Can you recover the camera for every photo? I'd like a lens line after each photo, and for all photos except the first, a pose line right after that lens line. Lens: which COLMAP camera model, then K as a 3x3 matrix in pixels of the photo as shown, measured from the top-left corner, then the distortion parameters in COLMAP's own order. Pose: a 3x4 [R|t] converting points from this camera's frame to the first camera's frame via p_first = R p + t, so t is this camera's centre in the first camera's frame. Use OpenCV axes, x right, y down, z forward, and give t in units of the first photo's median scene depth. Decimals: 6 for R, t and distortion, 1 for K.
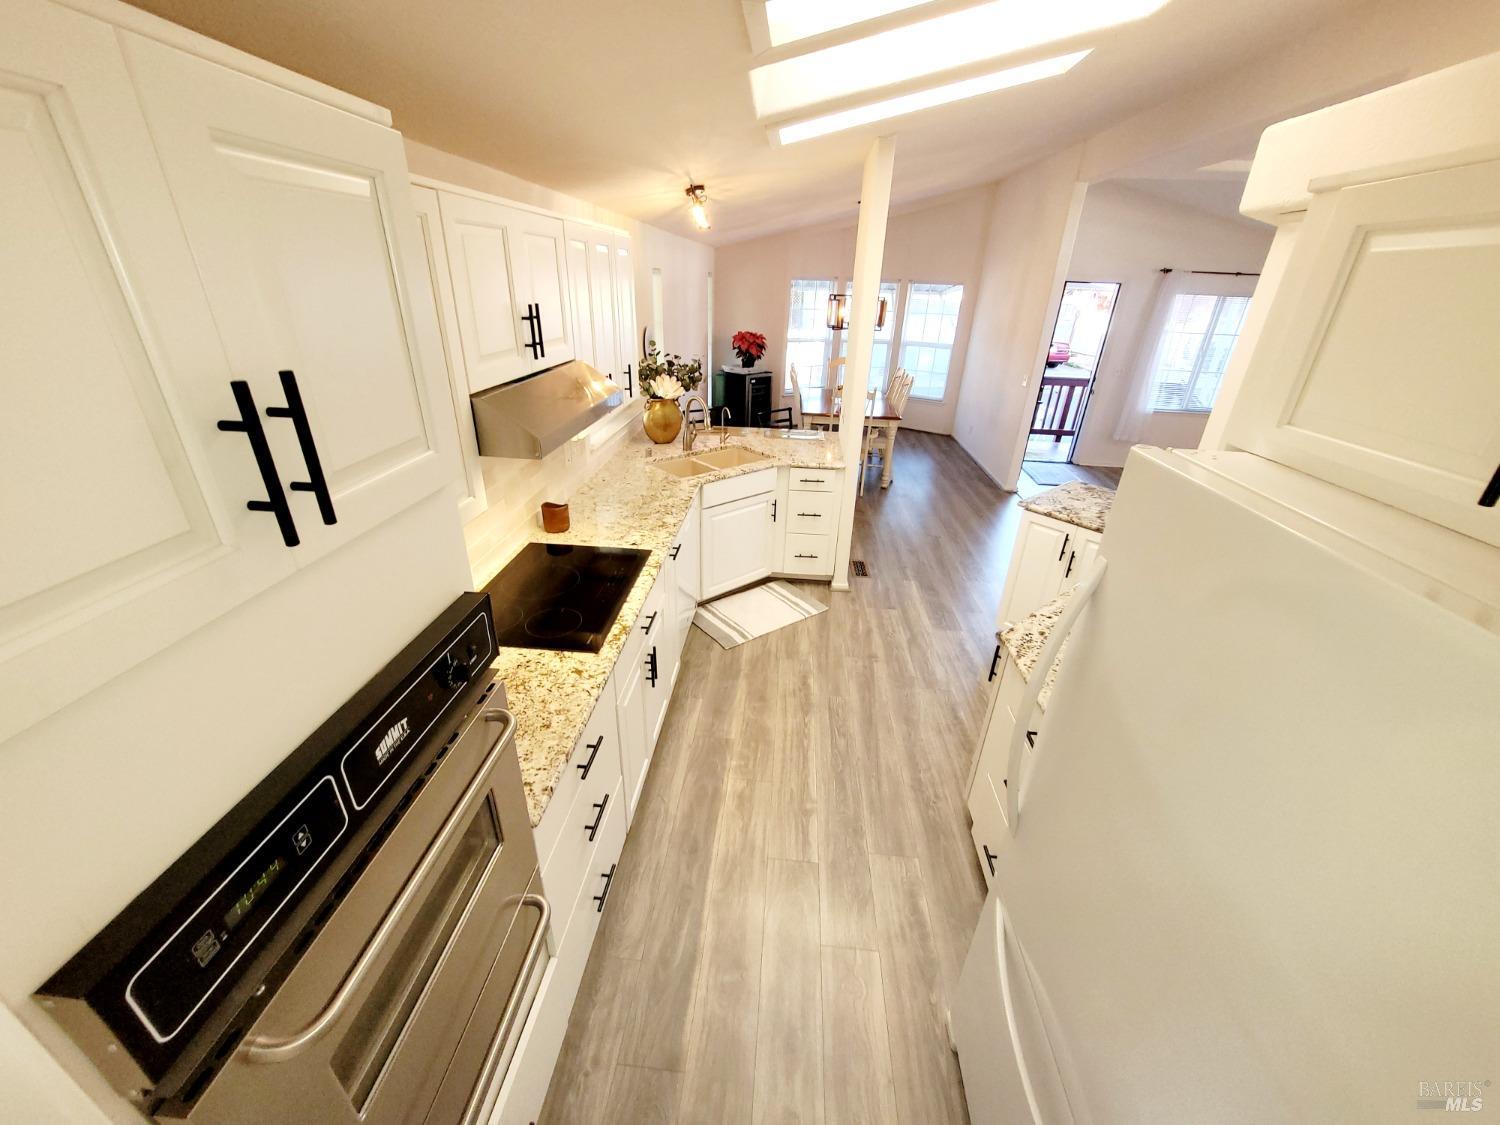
lens RADIAL K [[581.2, 0, 743.9], [0, 581.2, 564.6], [0, 0, 1]] dist [-0.000379, -0.000159]
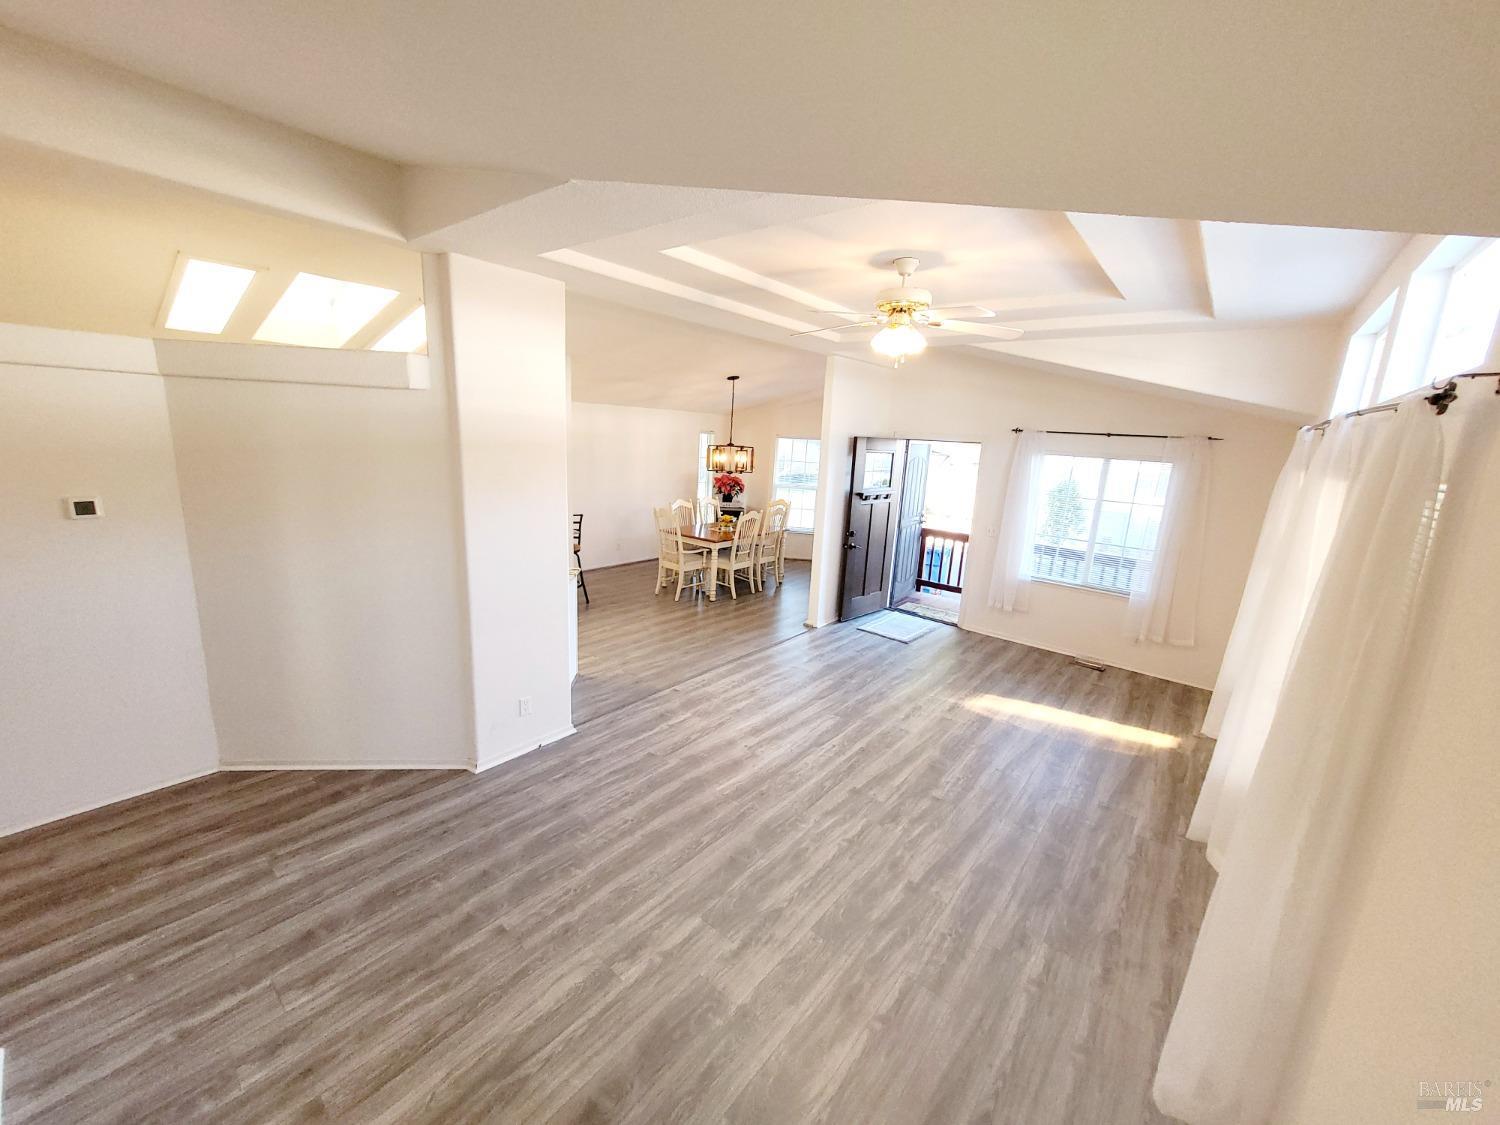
lens RADIAL K [[581.2, 0, 743.9], [0, 581.2, 564.6], [0, 0, 1]] dist [-0.000379, -0.000159]
pose [[0.824333, 0.137771, -0.549085, 2.038982], [-0.275086, 0.945206, -0.175820, -0.032591], [0.494775, 0.295980, 0.817064, 0.167871]]
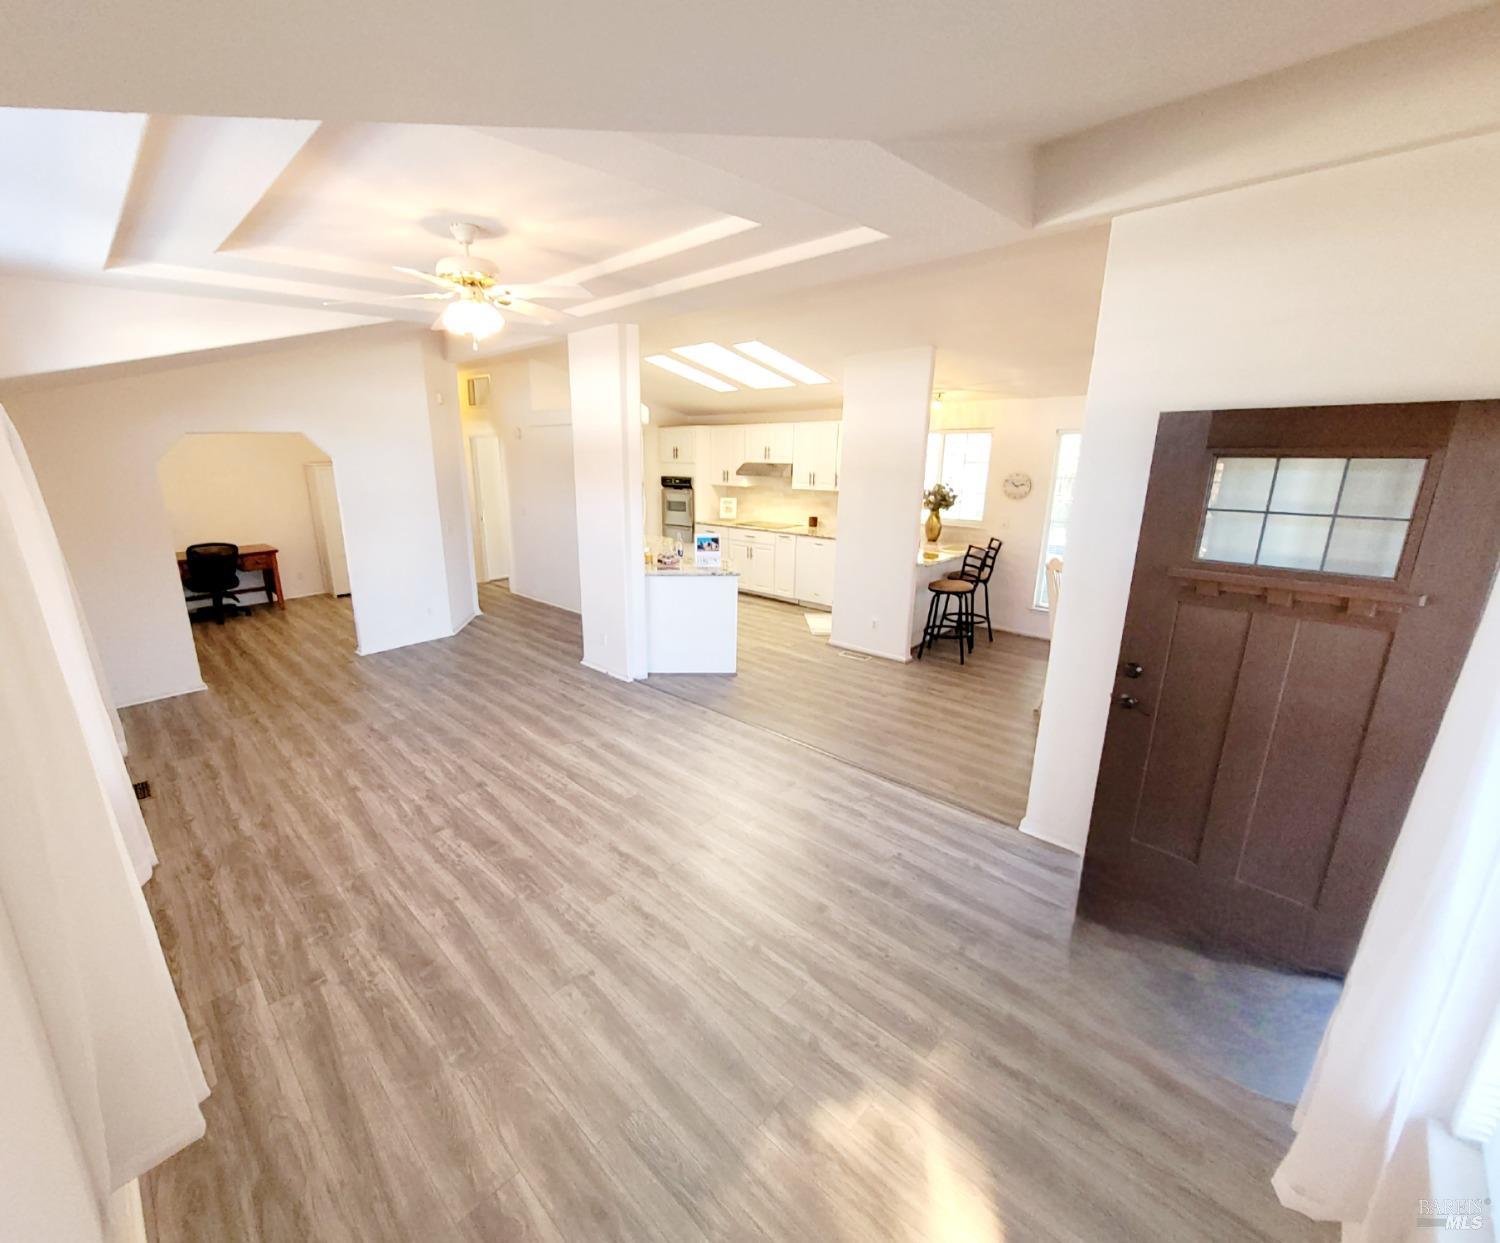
lens RADIAL K [[649.3, 0, 674.8], [0, 649.3, 614.4], [0, 0, 1]] dist [0.001229, 0.000028]
pose [[-0.664353, 0.170985, -0.727598, 2.299221], [-0.338013, 0.799511, 0.496517, -0.985018], [0.666620, 0.575800, -0.473362, 2.158479]]
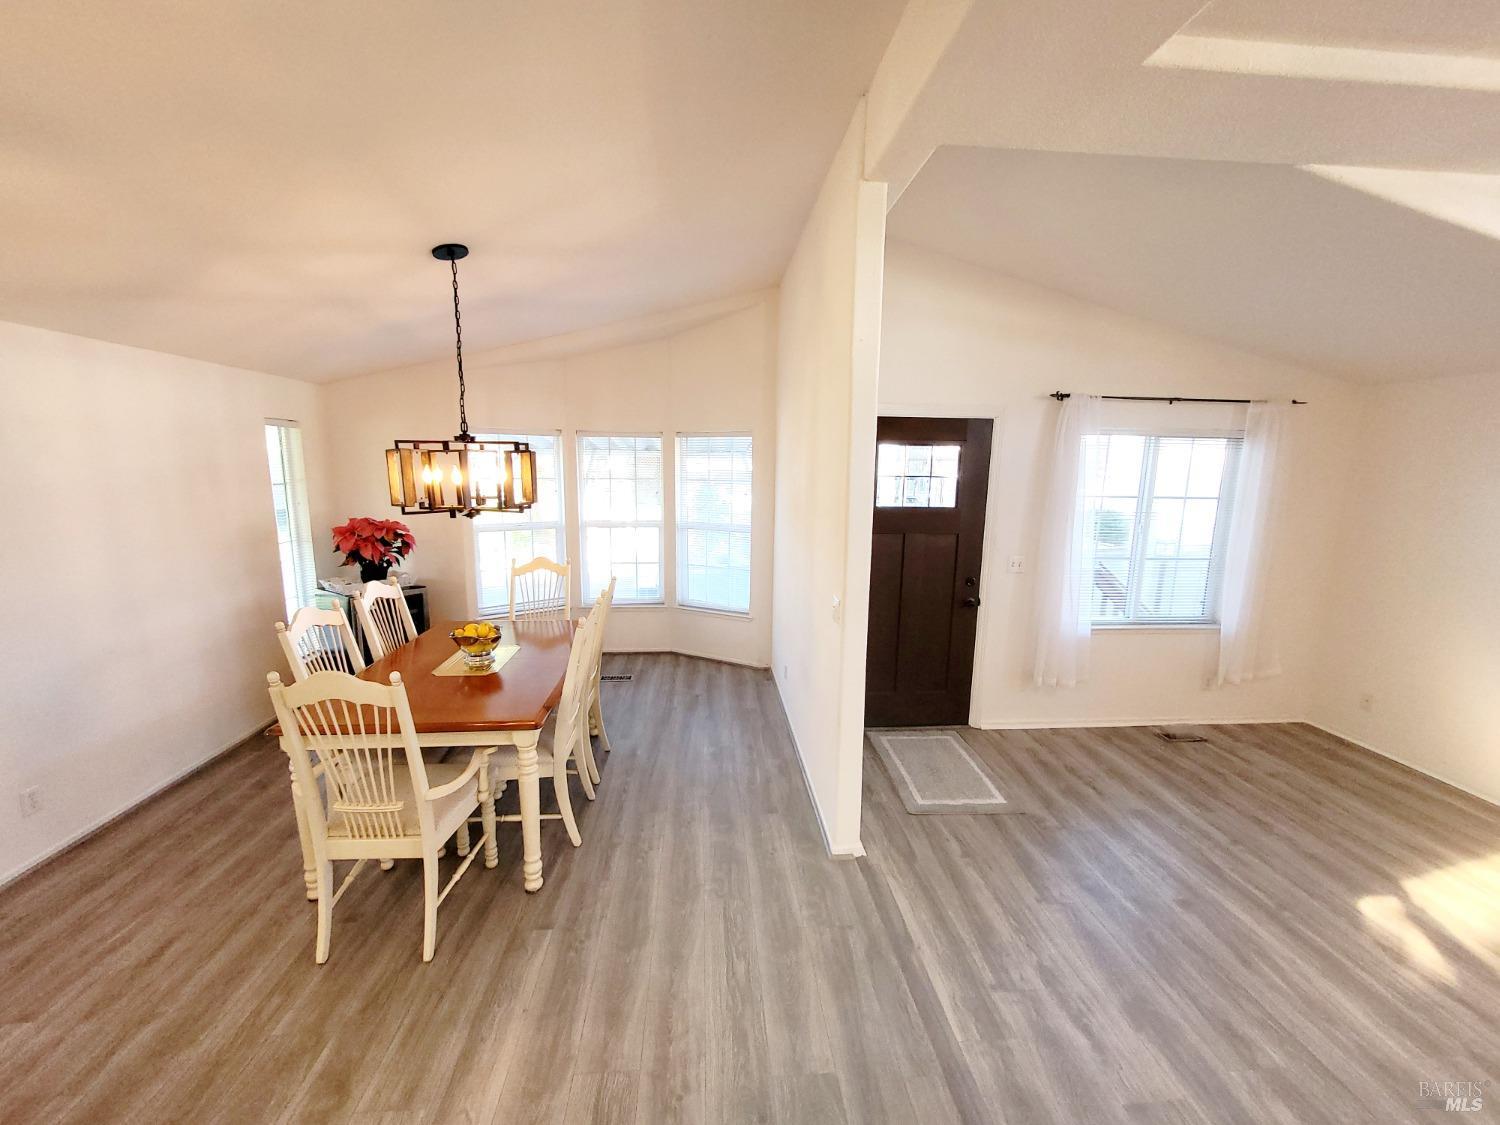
lens RADIAL K [[590.0, 0, 750.0], [0, 590.0, 562.5], [0, 0, 1]] dist [0.000715, 0.000149]
pose [[0.986156, -0.045764, 0.159378, 0.737628], [0.088597, 0.957883, -0.273149, -0.493469], [-0.140165, 0.283488, 0.948677, 1.213140]]
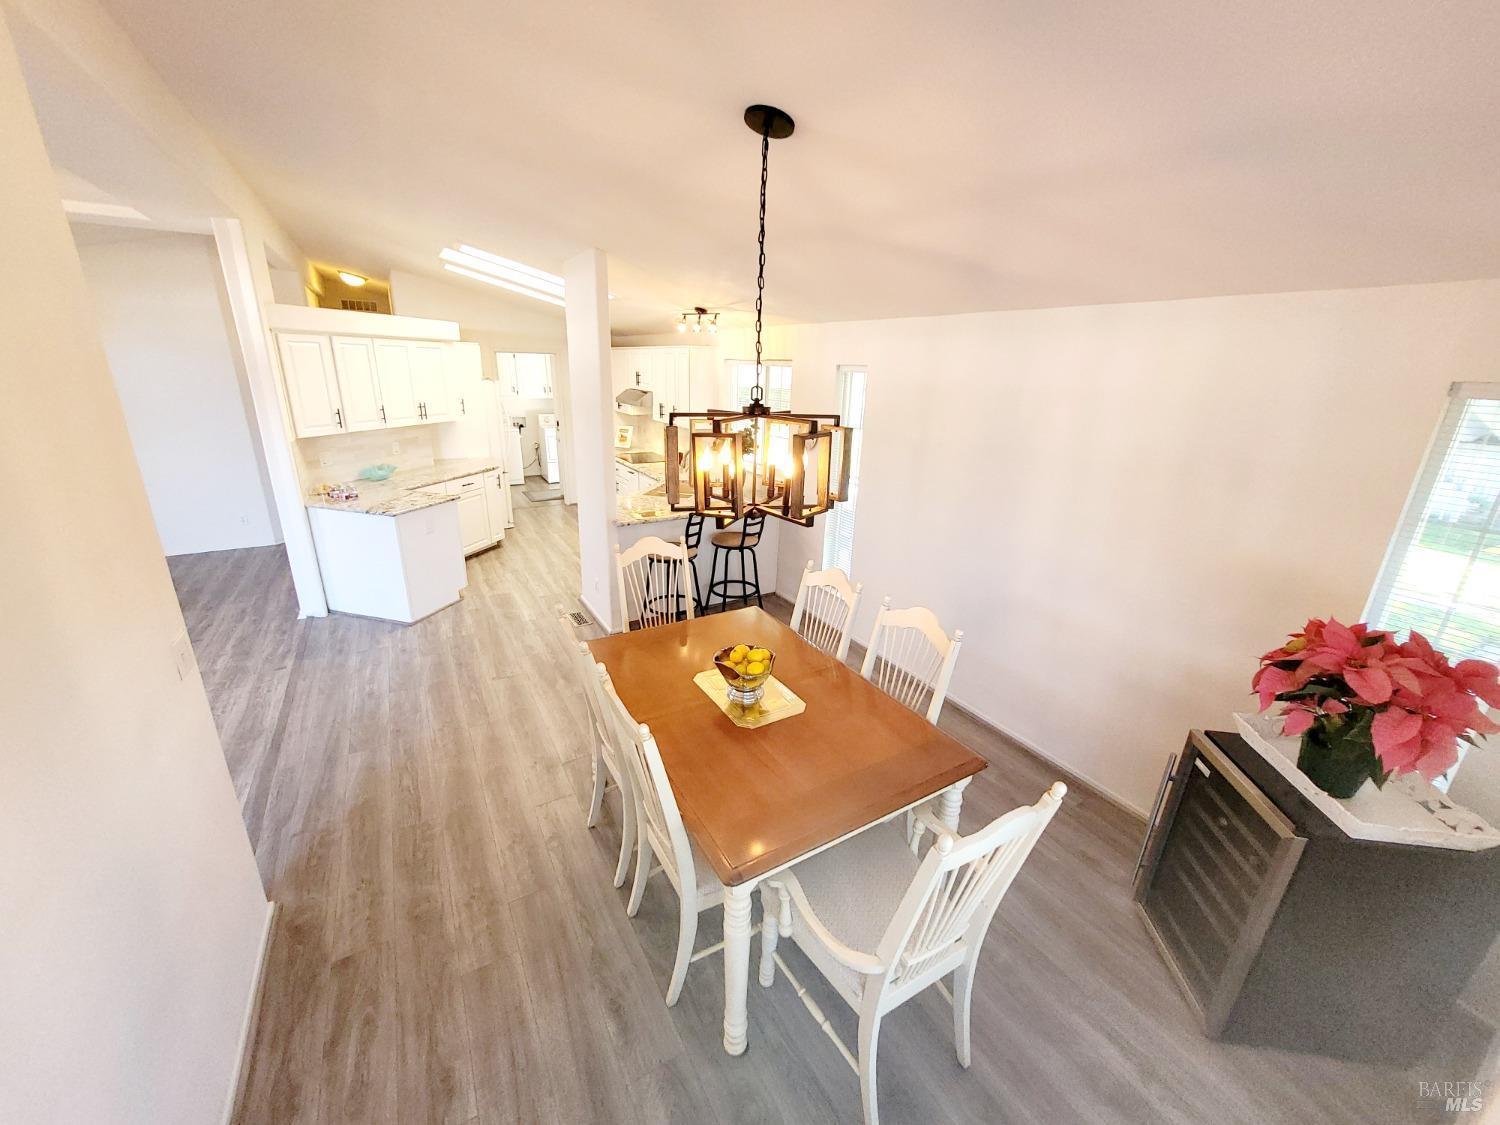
lens RADIAL K [[584.9, 0, 745.4], [0, 584.9, 558.4], [0, 0, 1]] dist [-0.000340, -0.000361]
pose [[-0.815498, 0.134012, -0.563032, 0.863262], [-0.300339, 0.733594, 0.609620, -1.313816], [0.494733, 0.666244, -0.557995, 2.689122]]
